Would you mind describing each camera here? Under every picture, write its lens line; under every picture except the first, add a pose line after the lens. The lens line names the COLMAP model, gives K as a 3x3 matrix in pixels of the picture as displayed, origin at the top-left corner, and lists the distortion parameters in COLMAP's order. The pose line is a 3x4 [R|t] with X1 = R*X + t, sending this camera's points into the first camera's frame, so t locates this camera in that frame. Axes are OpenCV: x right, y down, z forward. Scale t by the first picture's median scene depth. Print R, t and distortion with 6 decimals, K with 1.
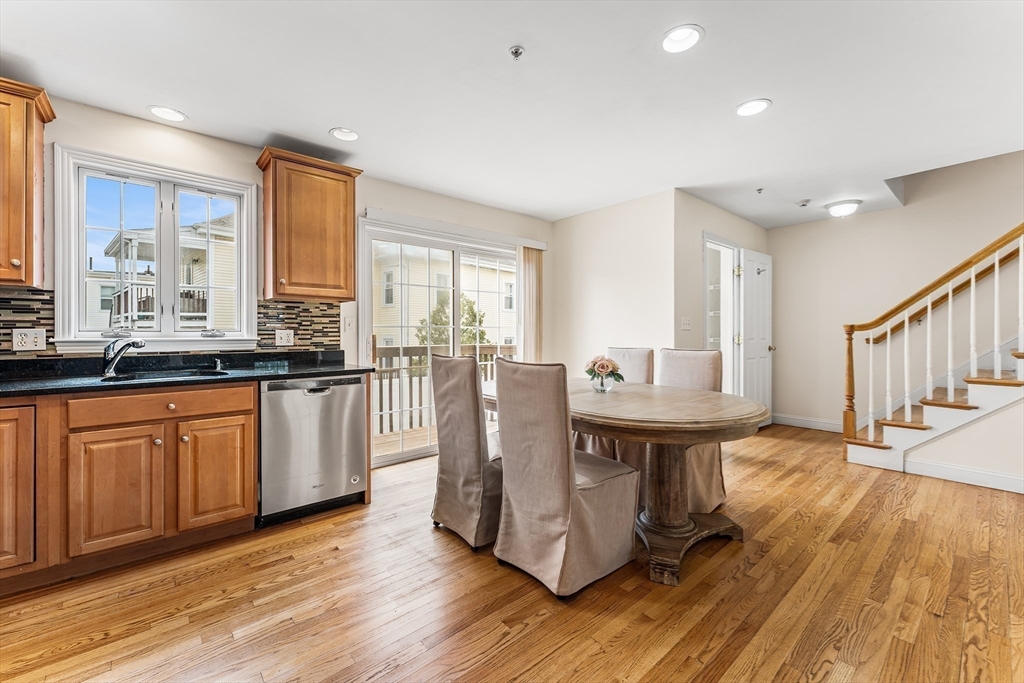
lens RADIAL K [[415.3, 0, 511.5], [0, 415.3, 333.2], [0, 0, 1]] dist [0.000005, -0.000068]
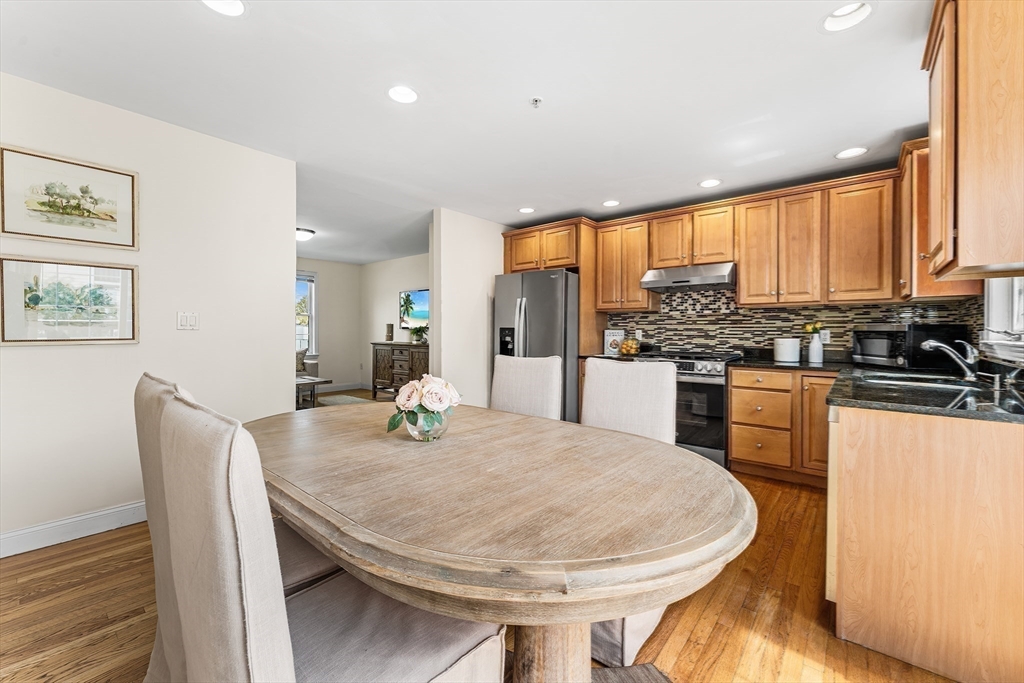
lens RADIAL K [[415.3, 0, 511.5], [0, 415.3, 333.2], [0, 0, 1]] dist [0.000005, -0.000068]
pose [[-0.986893, -0.001361, -0.161371, 0.222531], [-0.002892, 0.999953, 0.009253, -0.010864], [0.161351, 0.009598, -0.986850, 1.755470]]
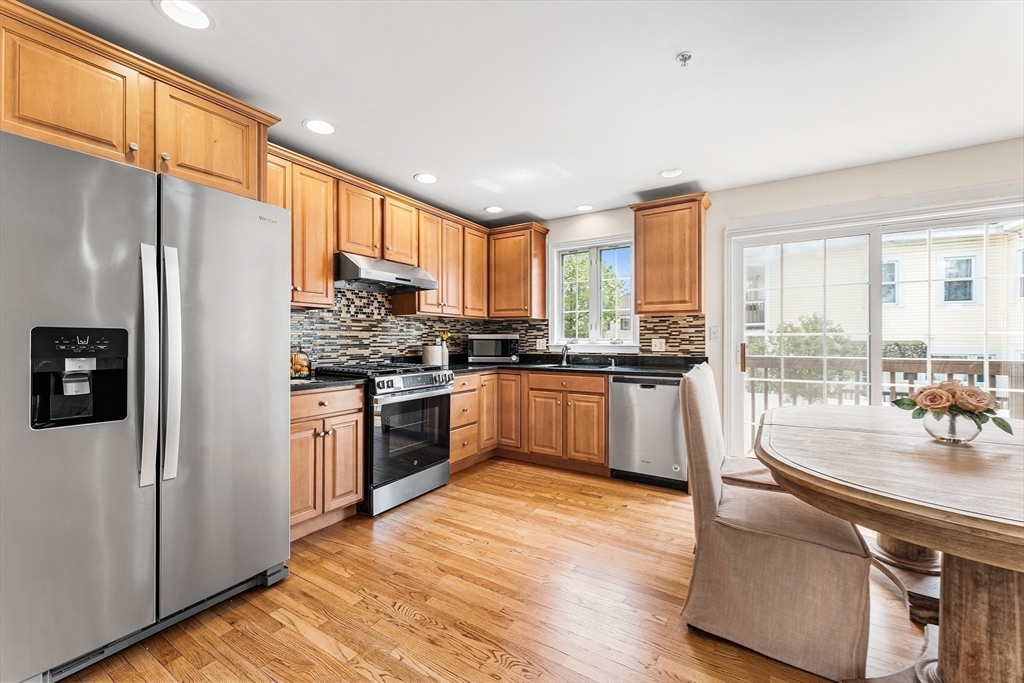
lens RADIAL K [[410.4, 0, 511.9], [0, 410.4, 342.3], [0, 0, 1]] dist [0.000919, -0.000605]
pose [[0.292789, 0.004738, -0.956165, 0.663624], [-0.002316, 0.999988, 0.004246, -0.002406], [0.956174, 0.000971, 0.292796, 0.258881]]
